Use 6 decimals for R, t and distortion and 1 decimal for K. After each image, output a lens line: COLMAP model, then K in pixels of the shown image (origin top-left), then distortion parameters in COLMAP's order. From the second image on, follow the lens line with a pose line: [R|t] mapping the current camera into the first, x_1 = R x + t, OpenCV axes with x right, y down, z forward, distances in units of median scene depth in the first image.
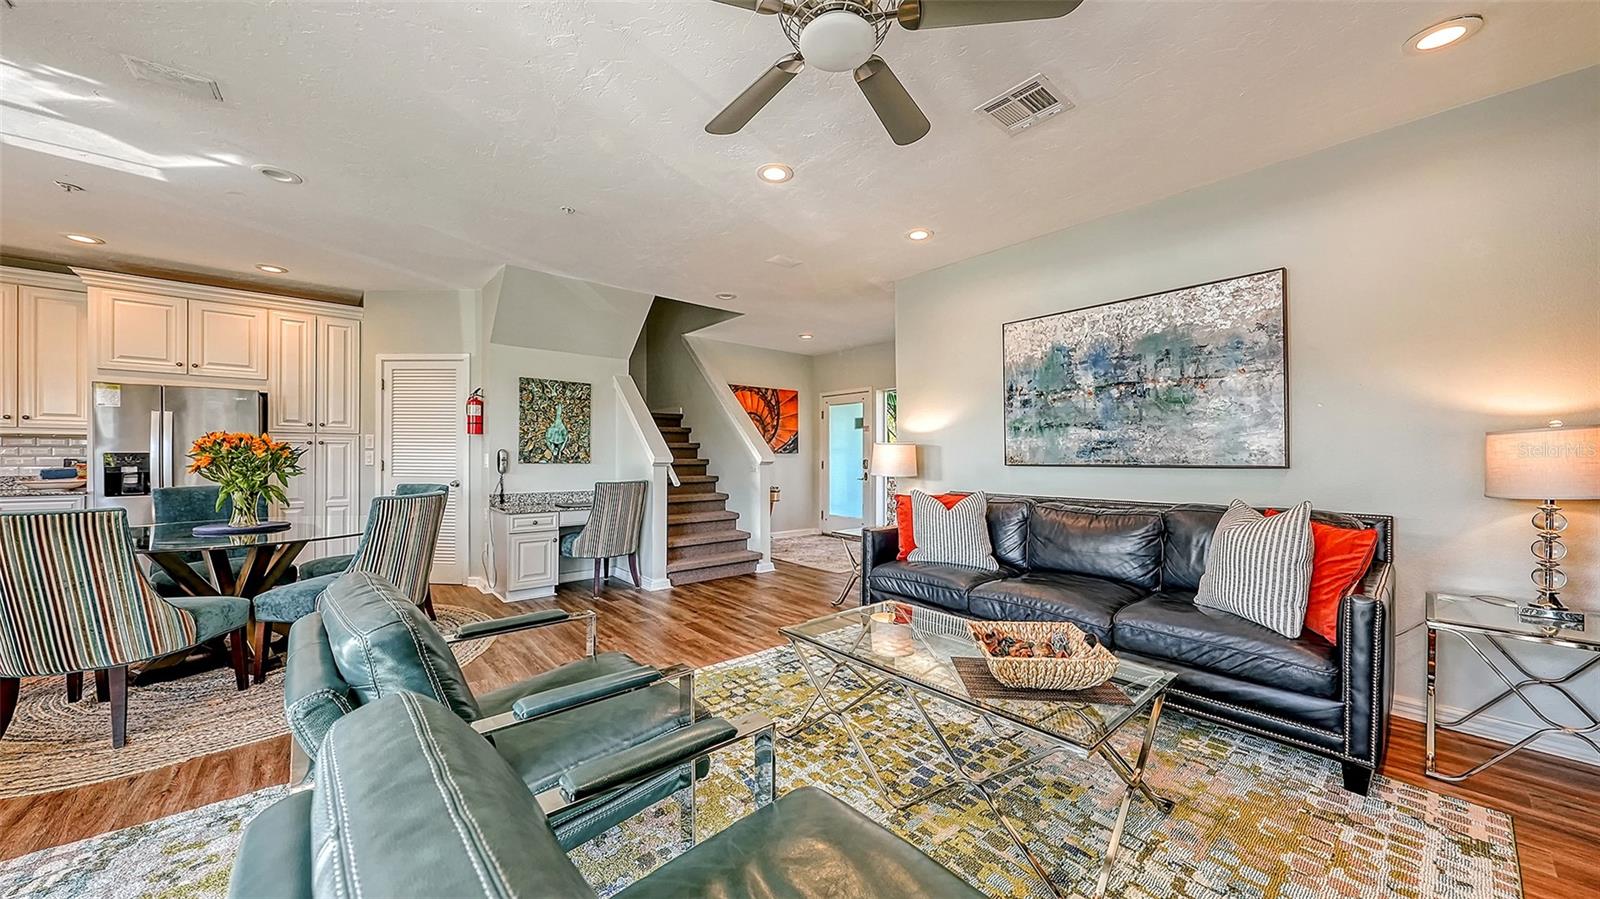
lens RADIAL K [[551.2, 0, 800.8], [0, 551.2, 461.1], [0, 0, 1]] dist [-0.000889, -0.000142]
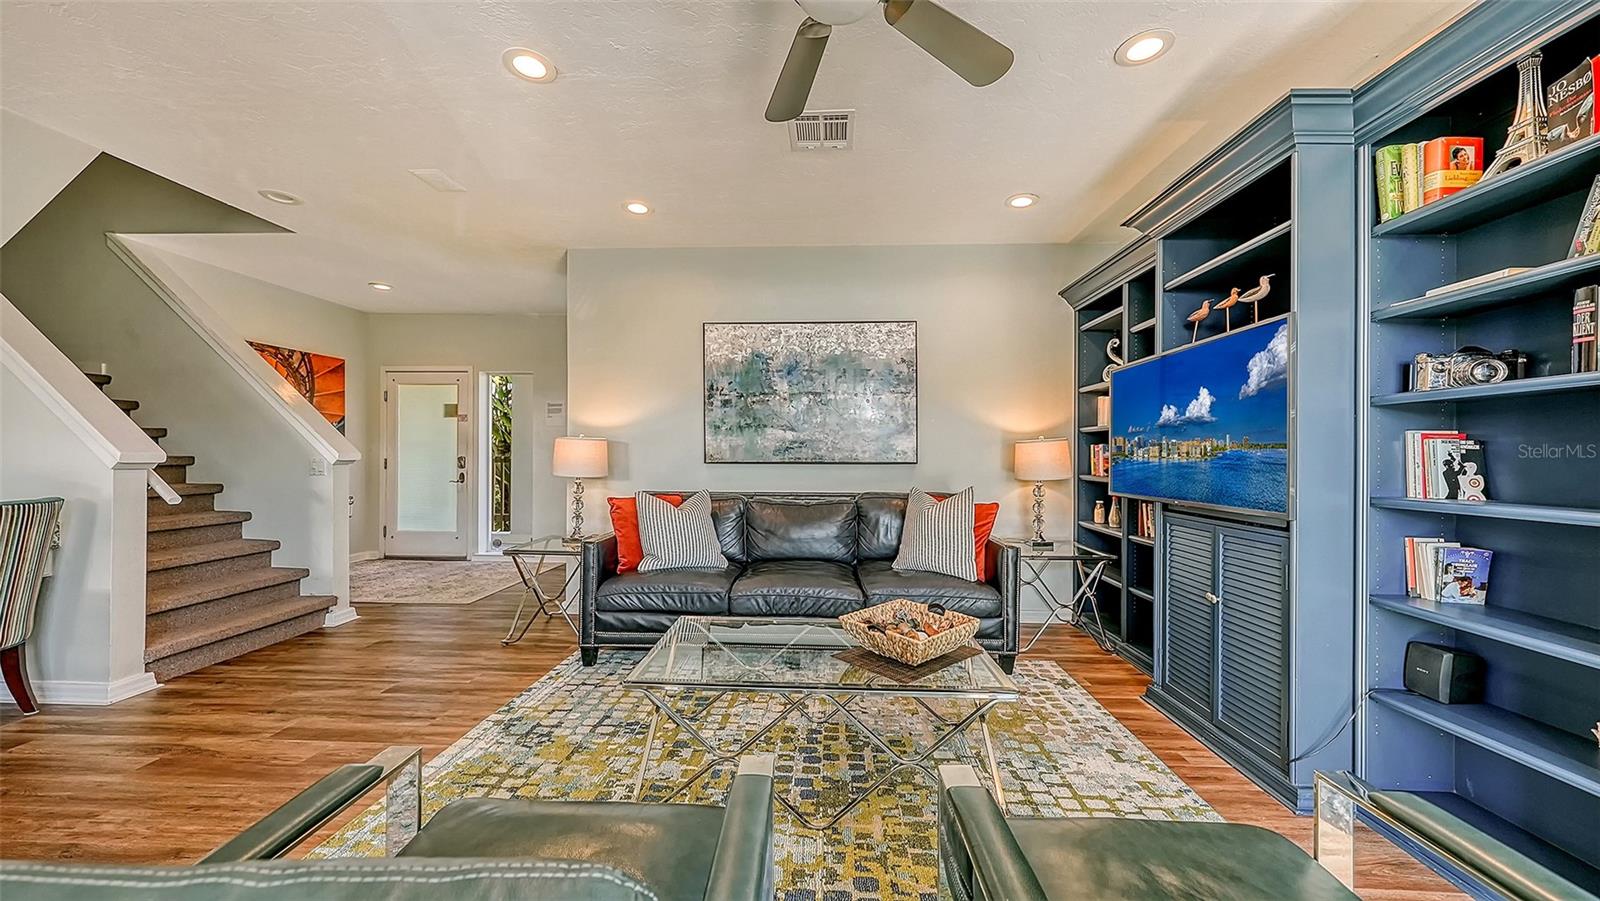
lens RADIAL K [[551.2, 0, 800.8], [0, 551.2, 462.1], [0, 0, 1]] dist [-0.000889, -0.000142]
pose [[0.681616, -0.007088, 0.731676, -0.288735], [0.001031, 0.999961, 0.008727, -0.003376], [-0.731709, -0.005195, 0.681597, 0.209649]]
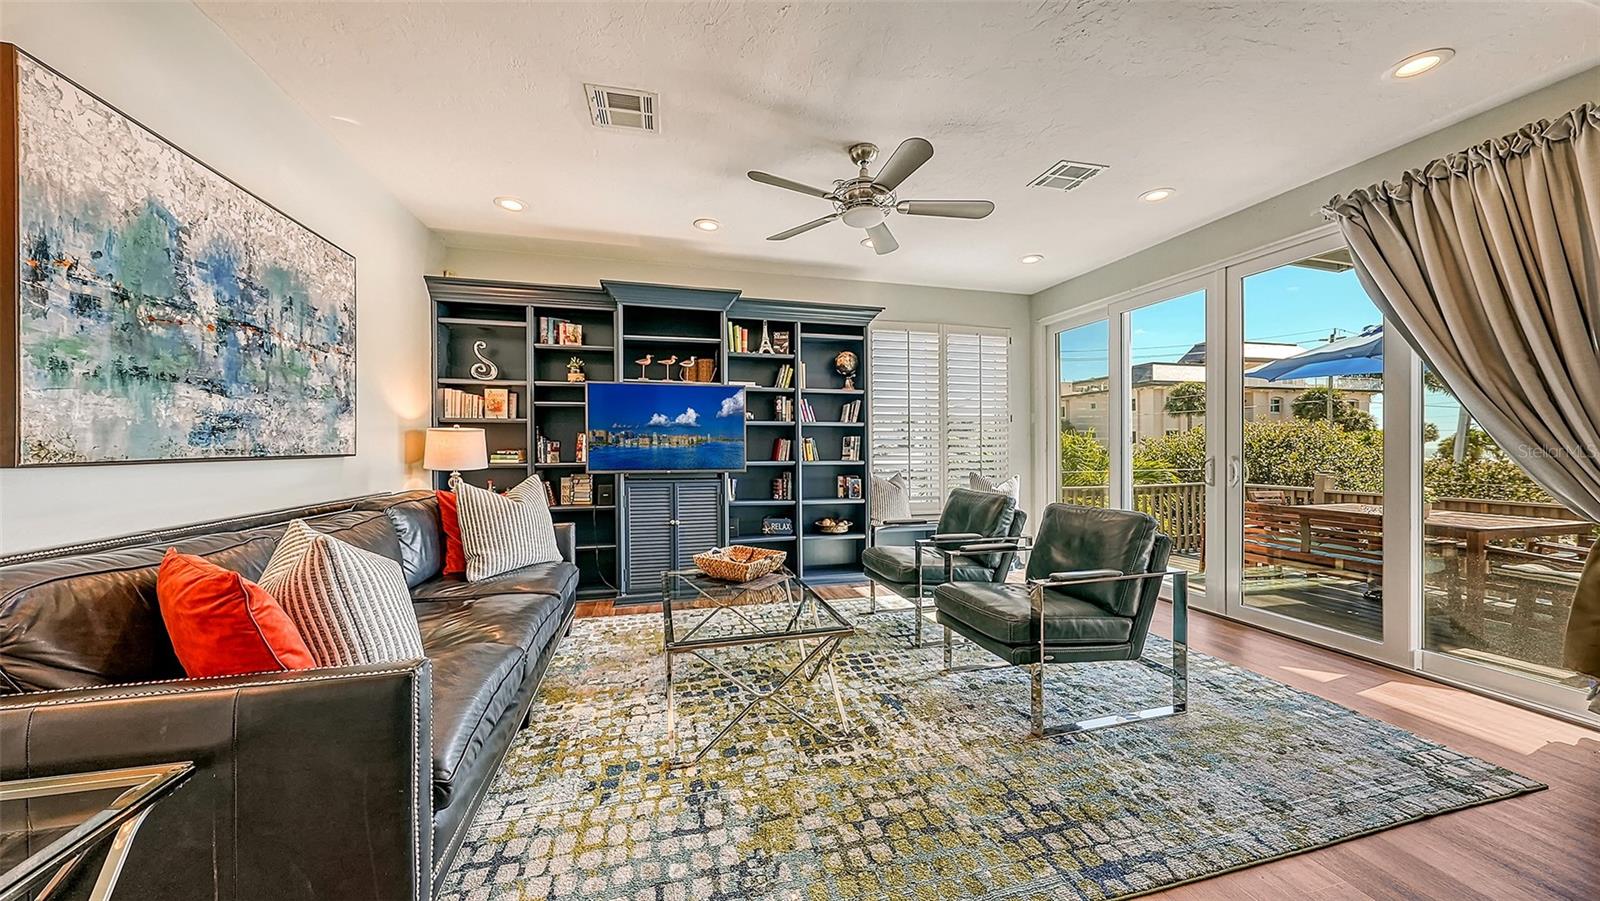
lens RADIAL K [[539.8, 0, 813.1], [0, 539.8, 448.0], [0, 0, 1]] dist [0.000292, -0.000097]
pose [[-0.908710, -0.001593, 0.417424, -0.244042], [0.002203, 0.999960, 0.008612, -0.006907], [-0.417422, 0.008746, -0.908671, 1.268036]]
